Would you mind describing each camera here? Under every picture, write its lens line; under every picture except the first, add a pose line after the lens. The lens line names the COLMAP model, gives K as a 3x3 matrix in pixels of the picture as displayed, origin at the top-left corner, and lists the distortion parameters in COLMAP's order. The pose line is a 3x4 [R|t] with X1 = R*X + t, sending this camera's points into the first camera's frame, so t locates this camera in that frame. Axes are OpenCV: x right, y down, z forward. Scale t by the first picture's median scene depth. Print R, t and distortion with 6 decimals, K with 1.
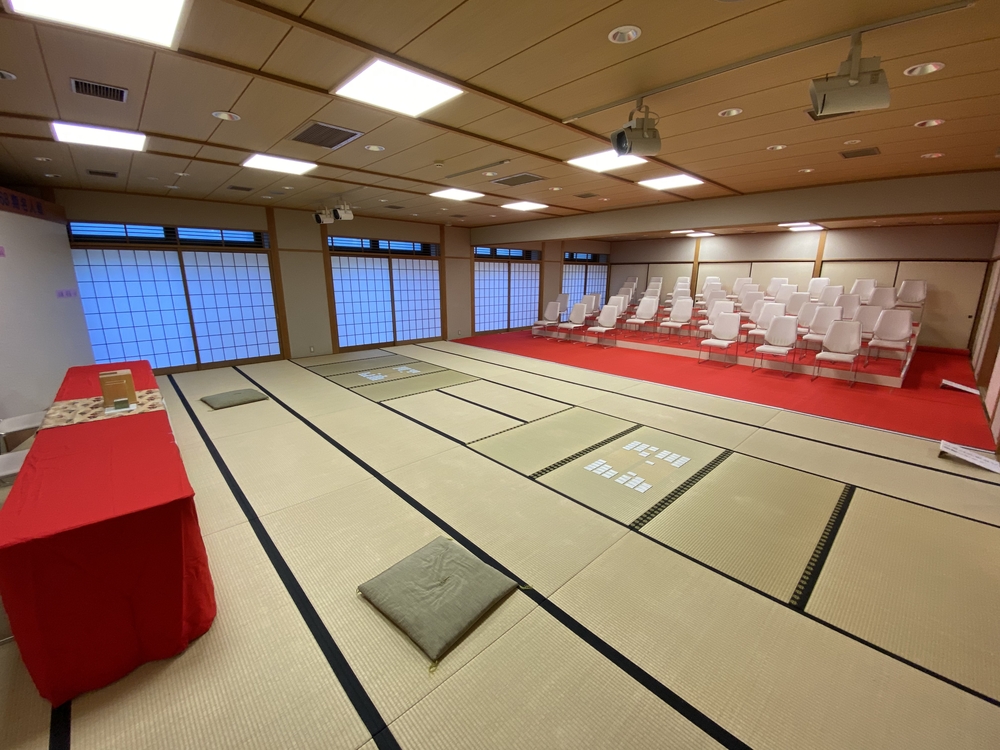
lens RADIAL K [[415.1, 0, 500.0], [0, 415.1, 375.0], [0, 0, 1]] dist [-0.000886, -0.000260]
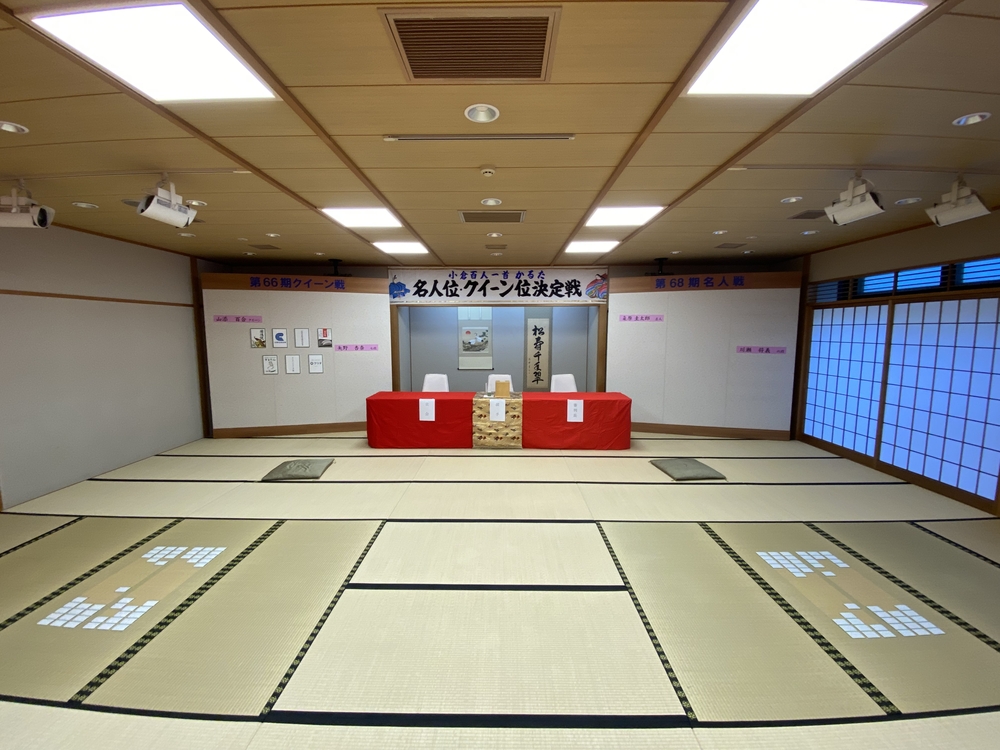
lens RADIAL K [[415.1, 0, 500.0], [0, 415.1, 375.0], [0, 0, 1]] dist [-0.000886, -0.000260]
pose [[-0.690024, 0.080154, -0.719334, 0.372189], [-0.169300, 0.948404, 0.268081, -0.430349], [0.703707, 0.306766, -0.640852, 1.708536]]
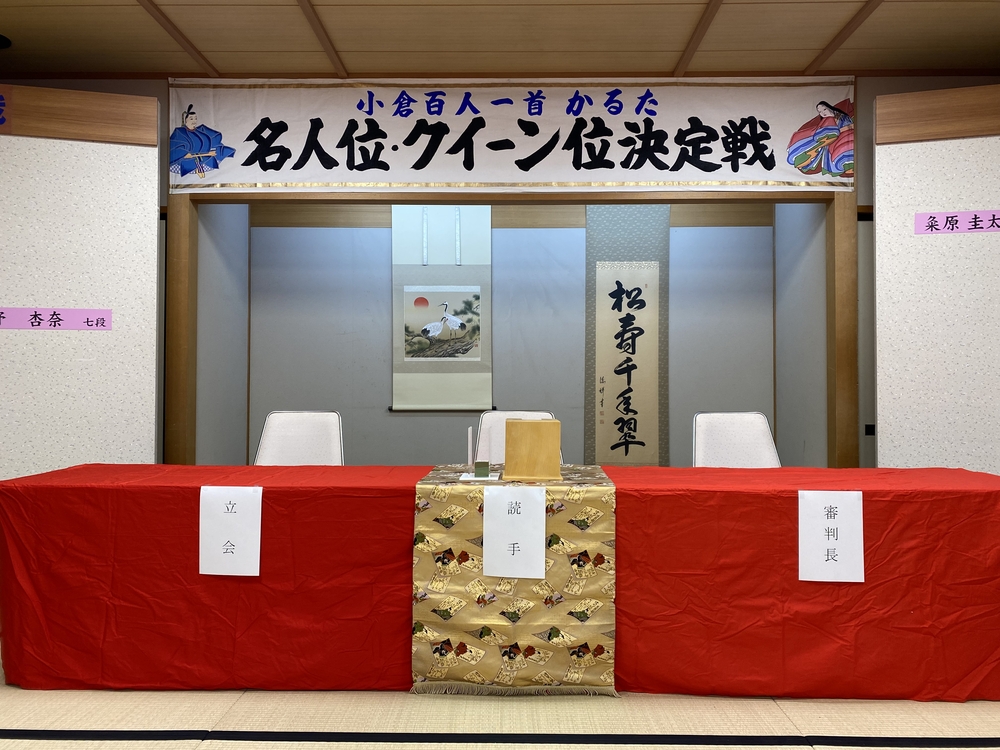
lens RADIAL K [[765.5, 0, 500.0], [0, 765.5, 375.0], [0, 0, 1]] dist [0.008560, -0.000687]
pose [[-0.693831, -0.009808, -0.720071, 0.144770], [-0.169839, 0.973930, 0.150384, -0.313905], [0.699824, 0.226637, -0.677408, 1.503060]]
